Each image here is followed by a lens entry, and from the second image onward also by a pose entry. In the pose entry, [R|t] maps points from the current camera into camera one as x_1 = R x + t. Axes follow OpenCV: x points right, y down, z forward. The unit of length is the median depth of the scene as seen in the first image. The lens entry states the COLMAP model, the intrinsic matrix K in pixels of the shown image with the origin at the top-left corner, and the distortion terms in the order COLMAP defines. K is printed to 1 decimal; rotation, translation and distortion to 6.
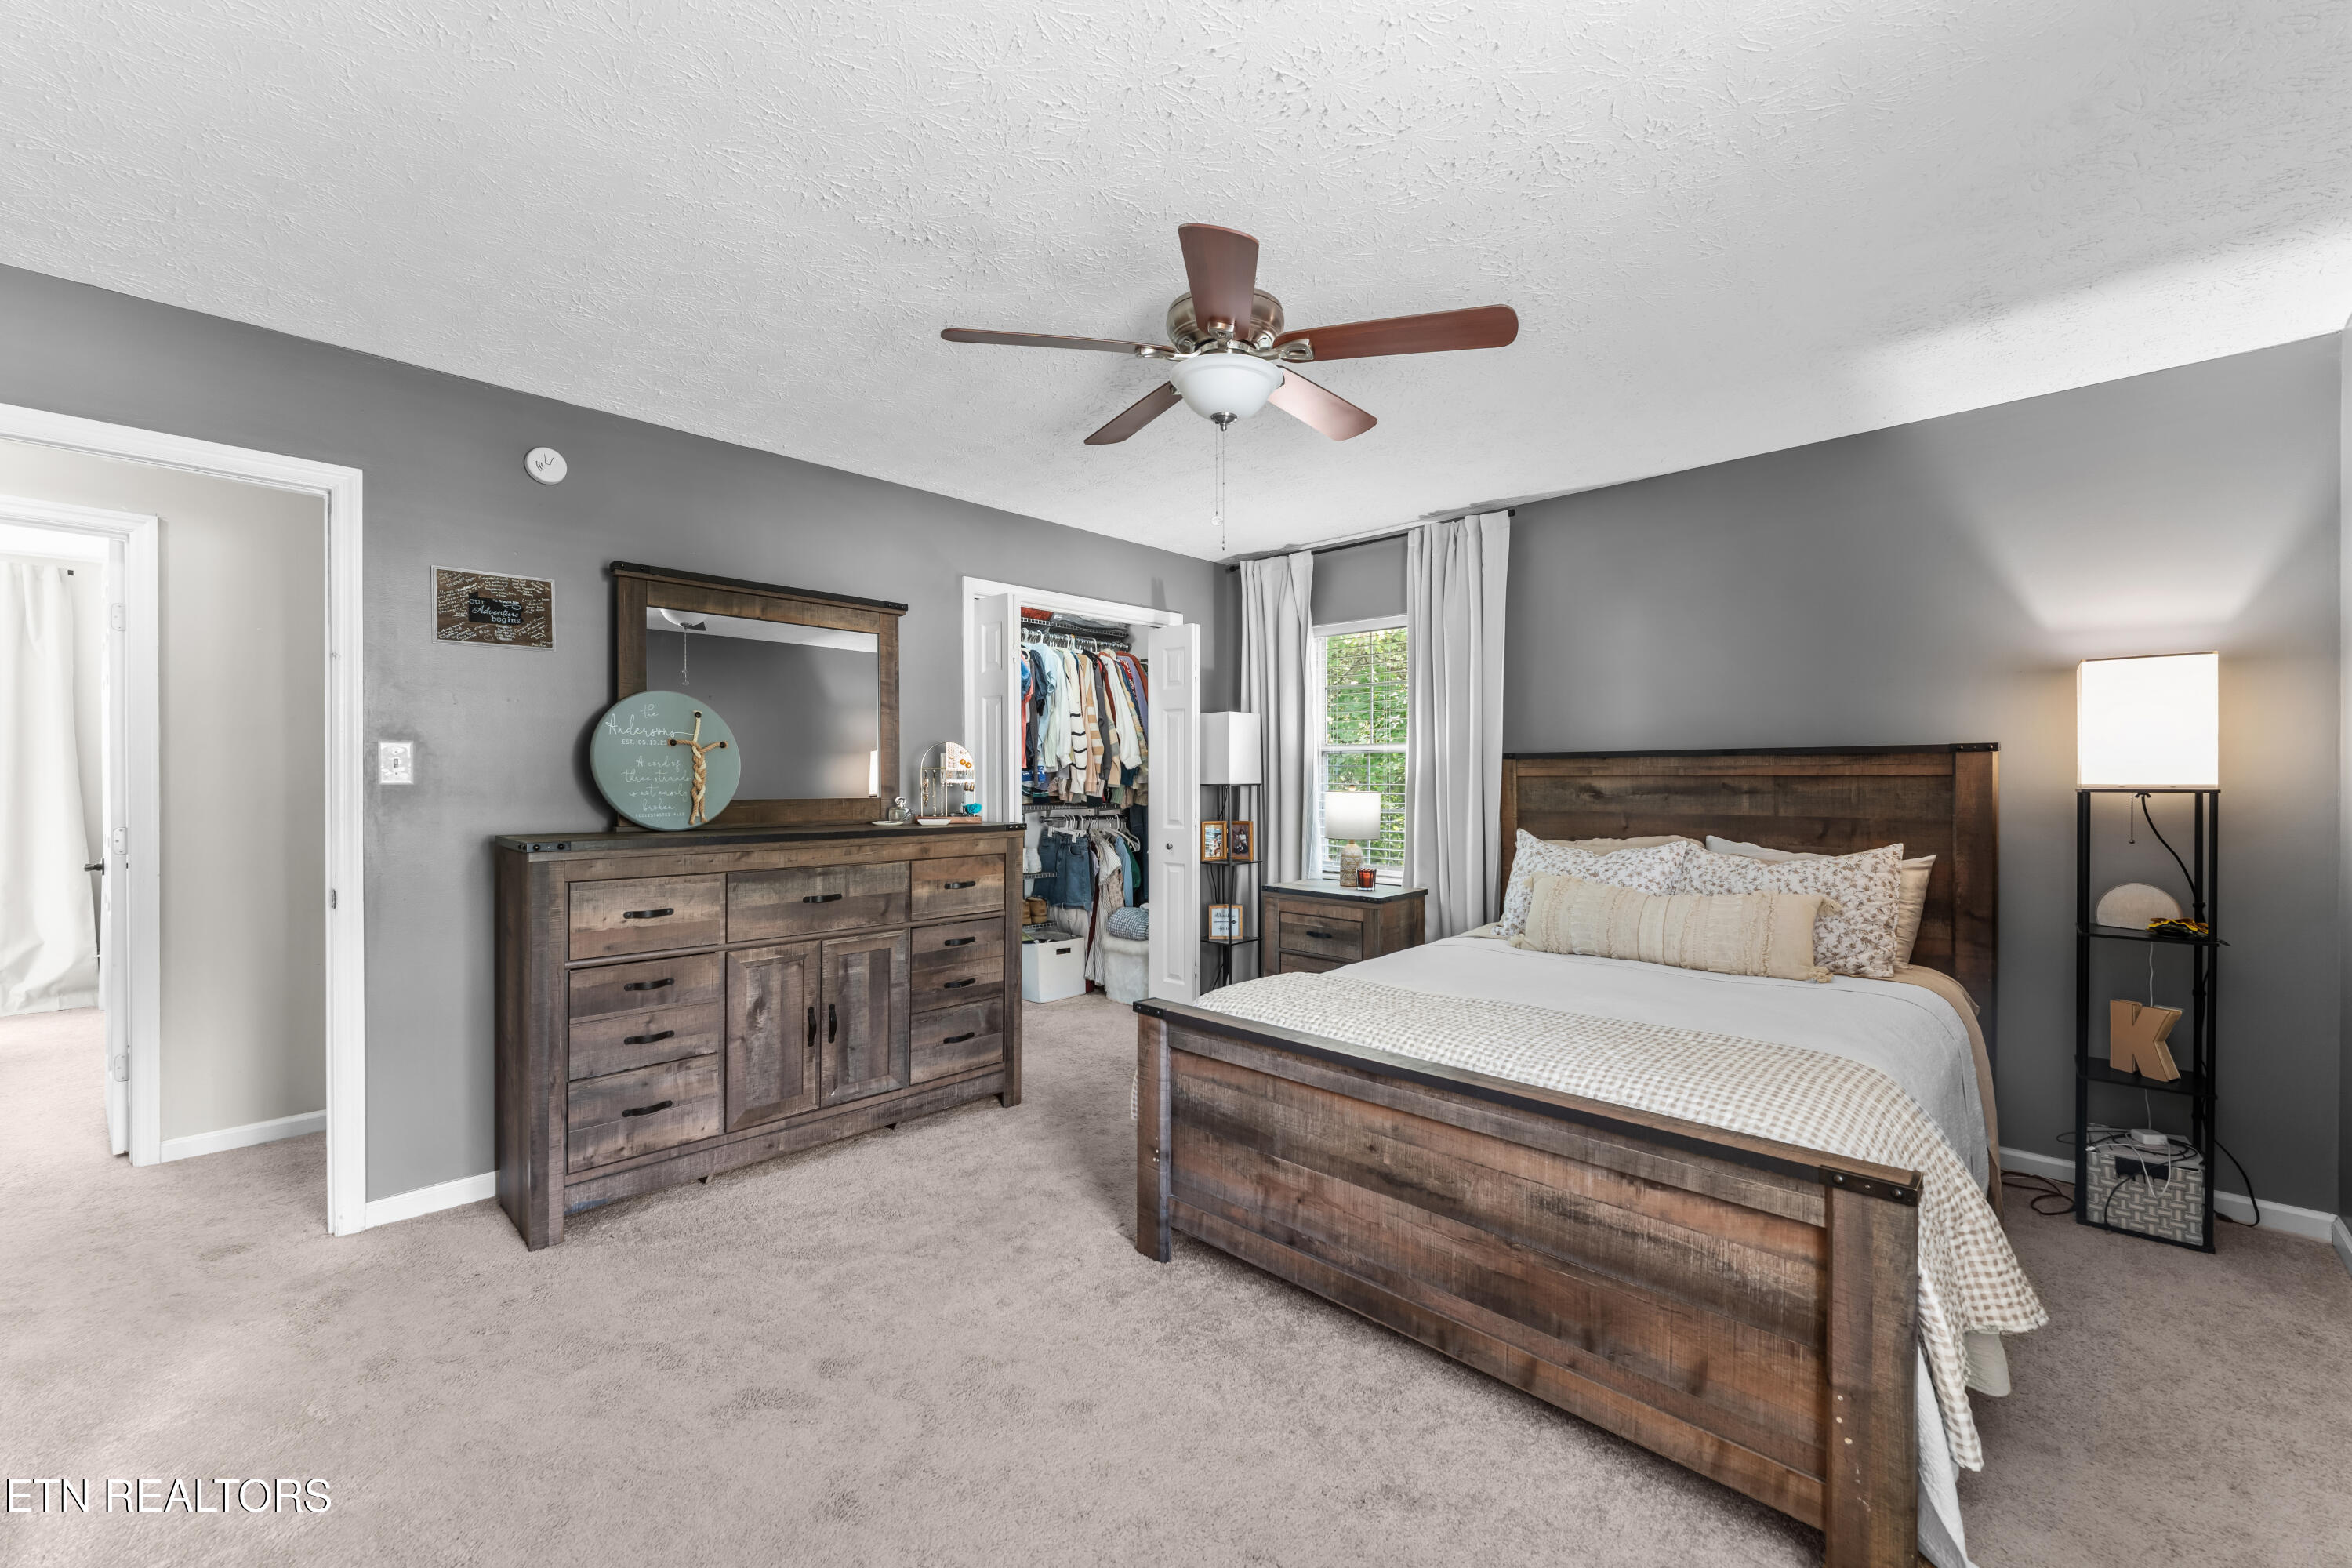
lens RADIAL K [[931.4, 0, 1169.2], [0, 931.4, 781.2], [0, 0, 1]] dist [0.000850, 0.000058]
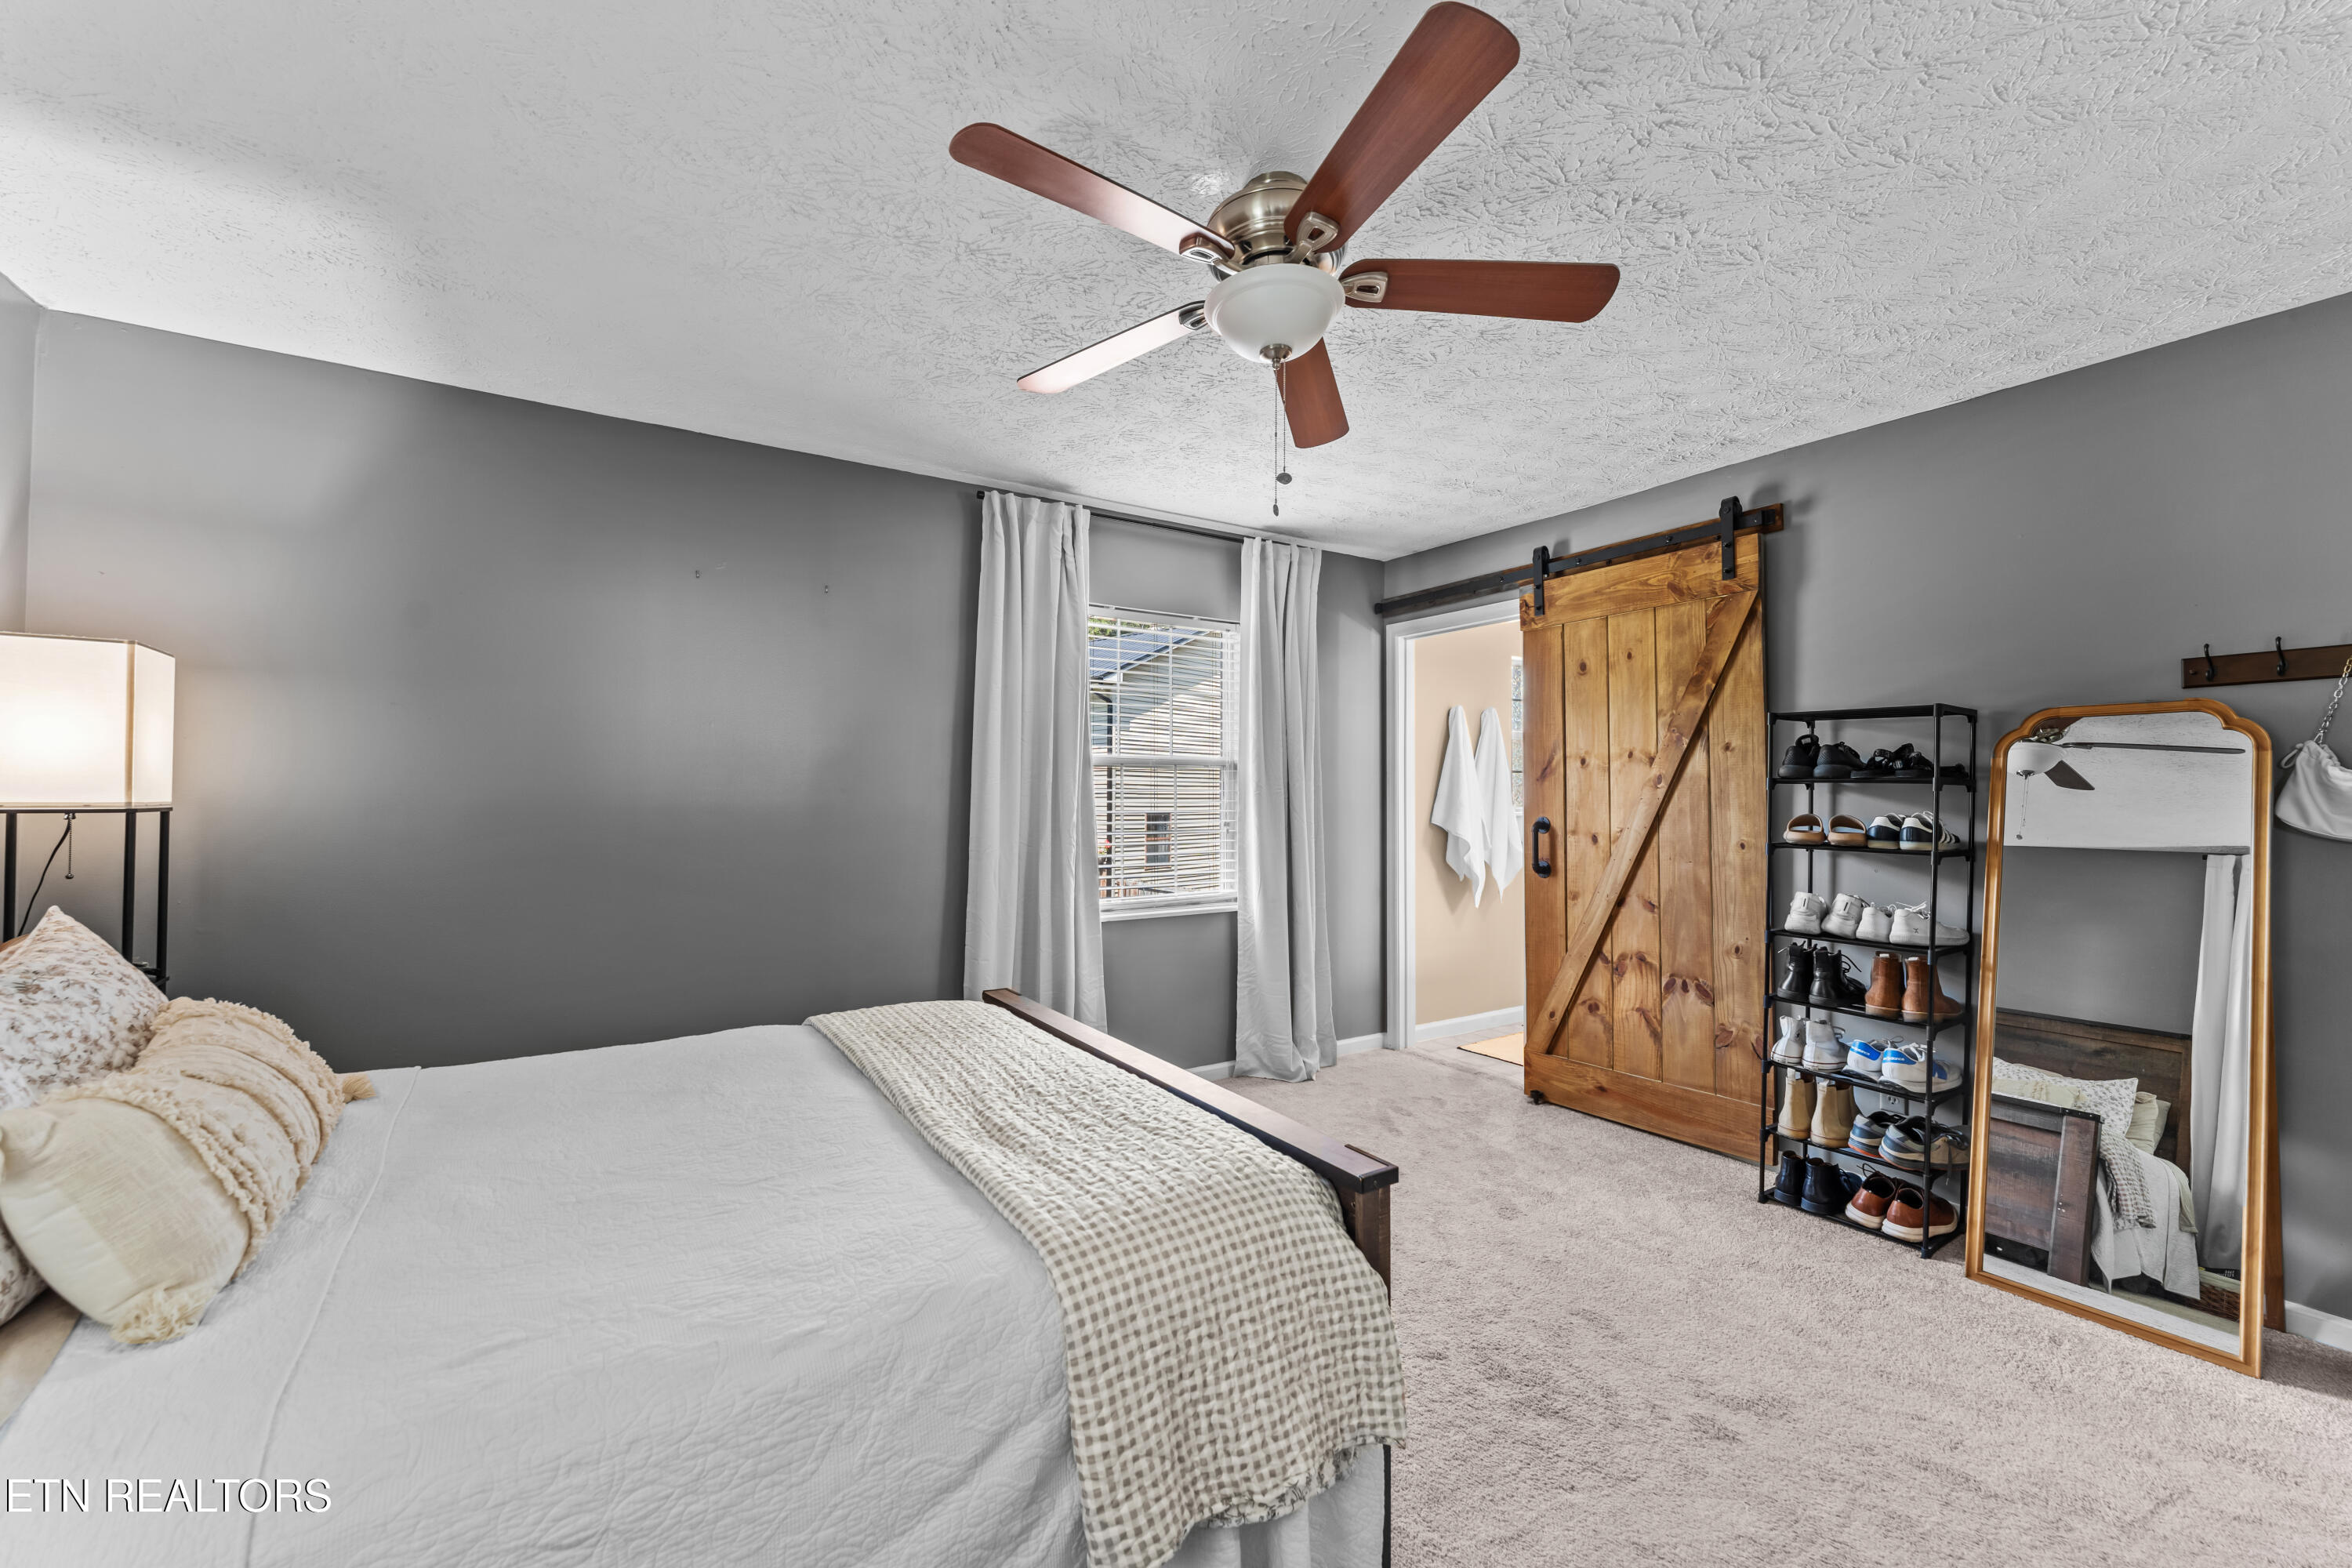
lens RADIAL K [[931.4, 0, 1169.2], [0, 931.4, 781.2], [0, 0, 1]] dist [0.000850, 0.000058]
pose [[-0.971989, -0.002554, 0.235011, -0.030058], [-0.005245, 0.999928, -0.010826, -0.009284], [-0.234966, -0.011756, -0.971932, 1.259890]]
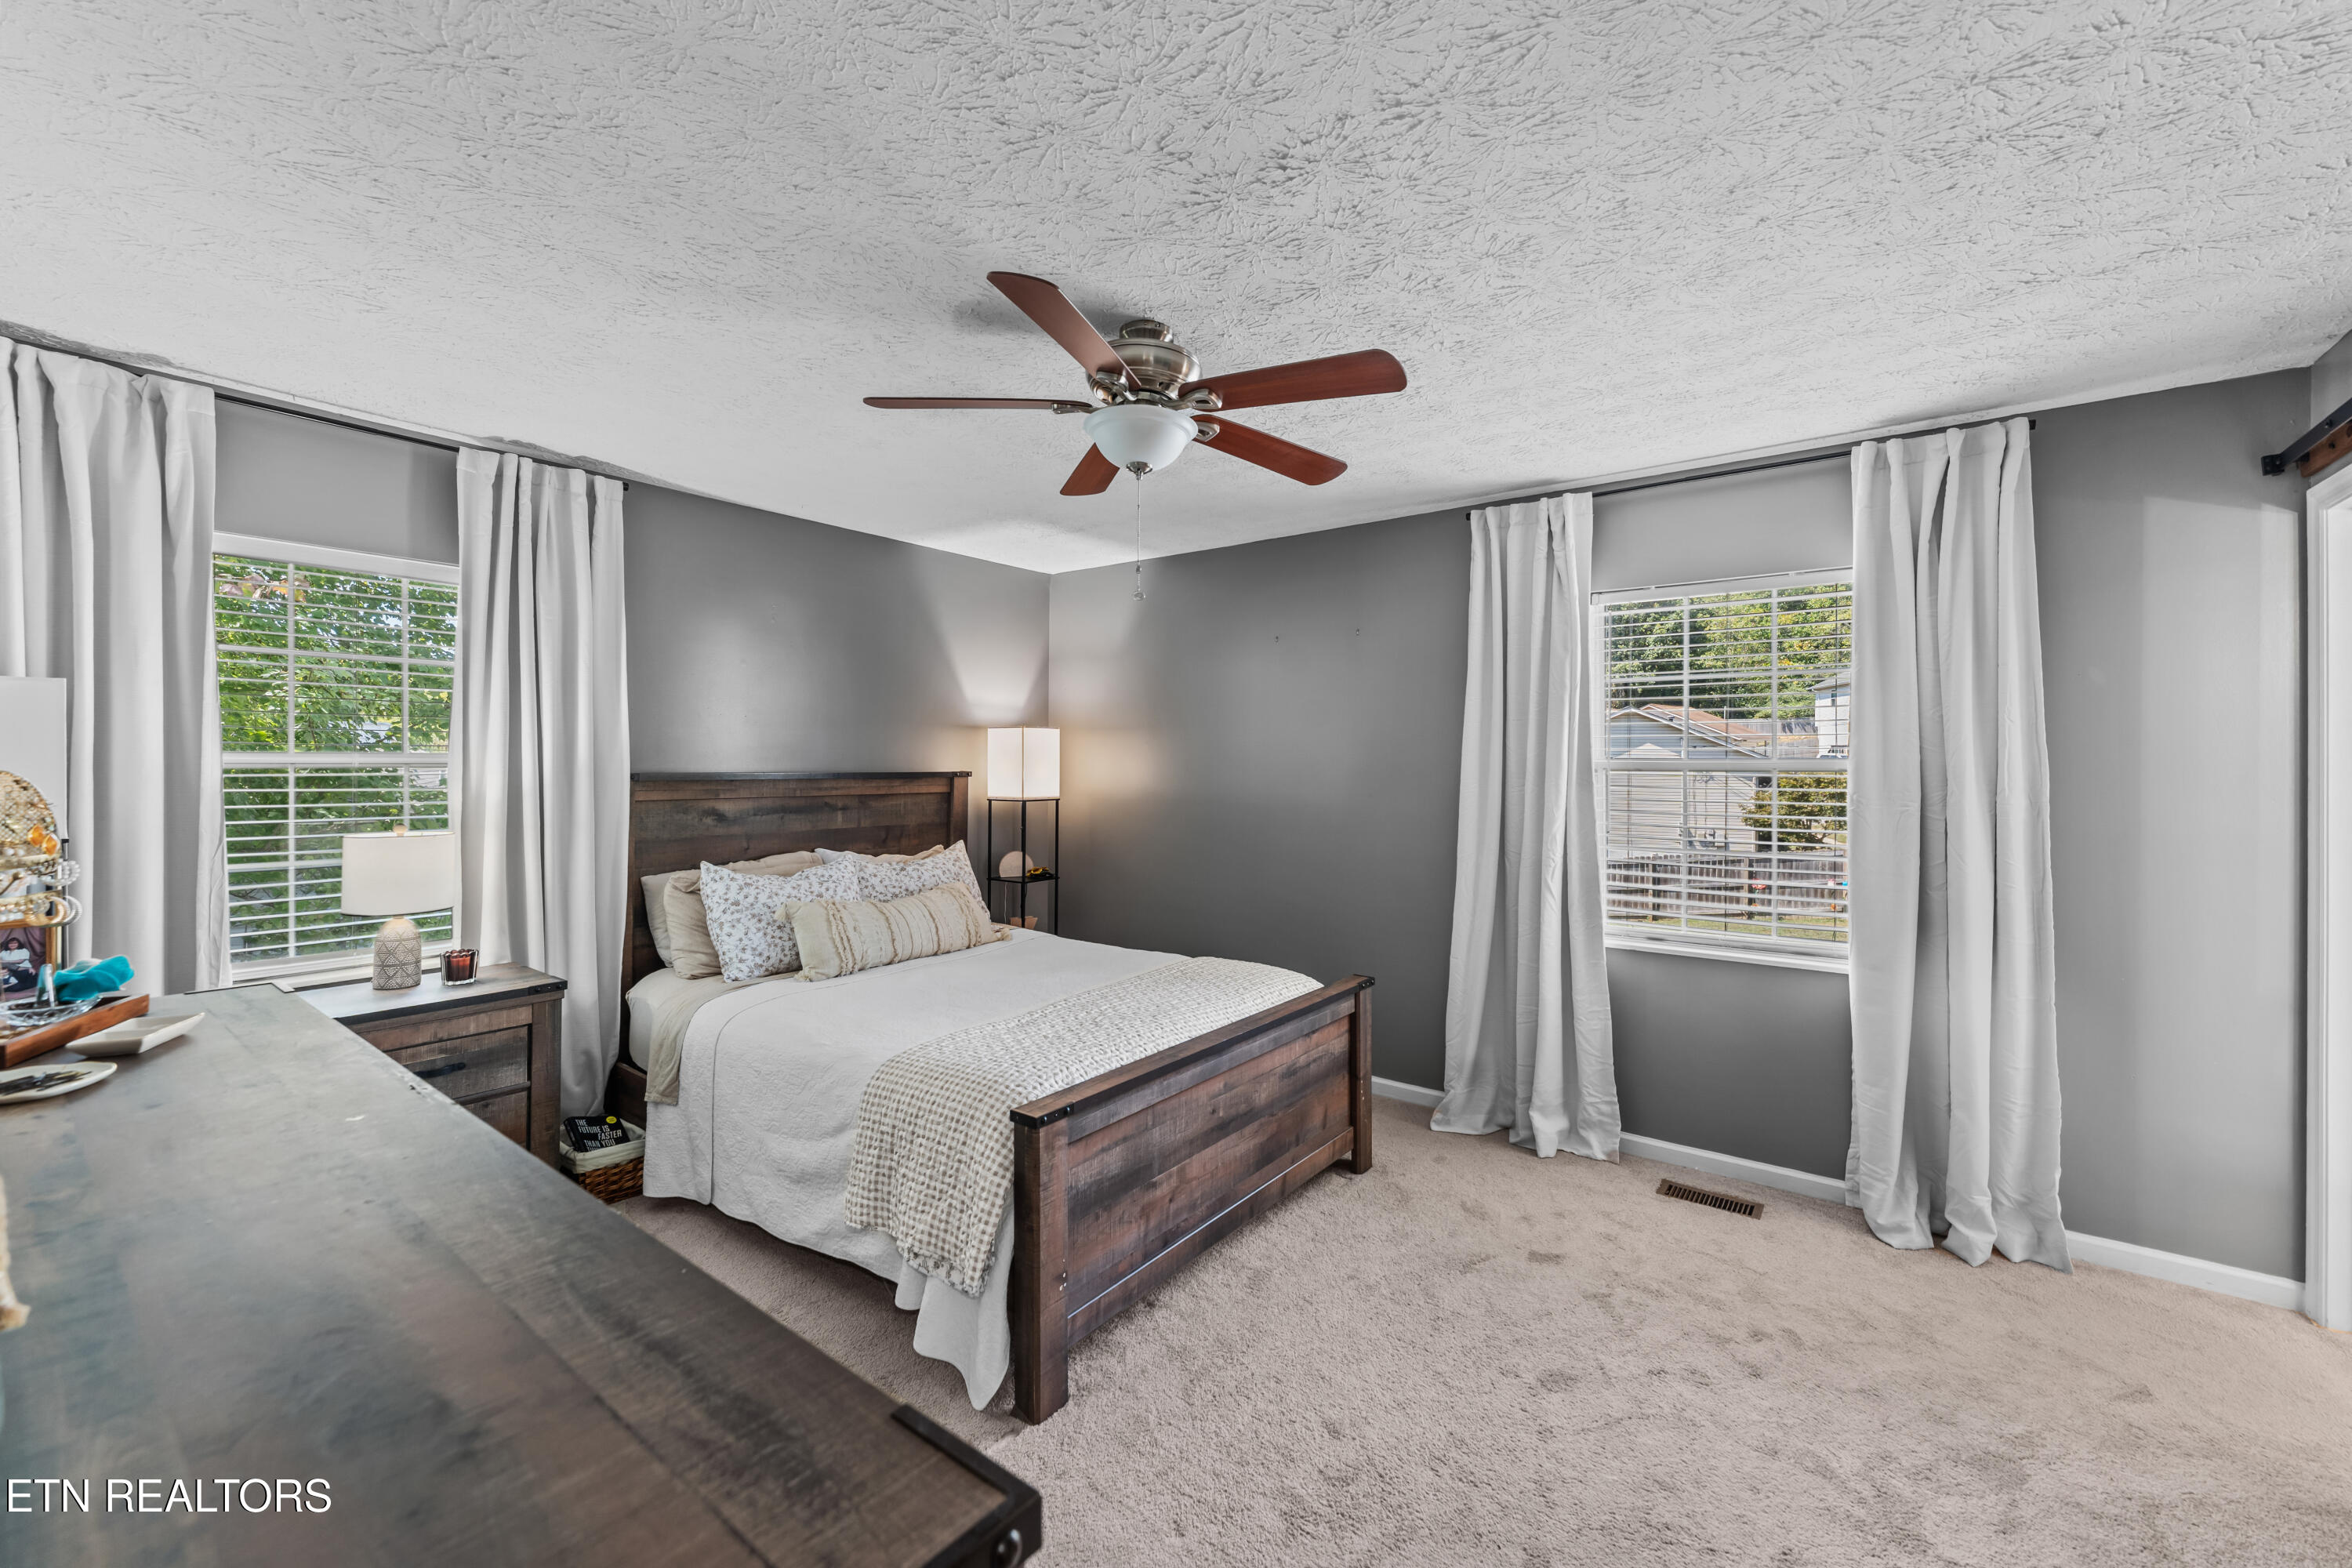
lens RADIAL K [[934.6, 0, 1176.3], [0, 934.6, 767.6], [0, 0, 1]] dist [0.000175, -0.000012]
pose [[-0.119763, -0.006368, 0.992782, -0.650225], [-0.002186, 0.999979, 0.006151, -0.051799], [-0.992800, -0.001433, -0.119774, 0.752982]]
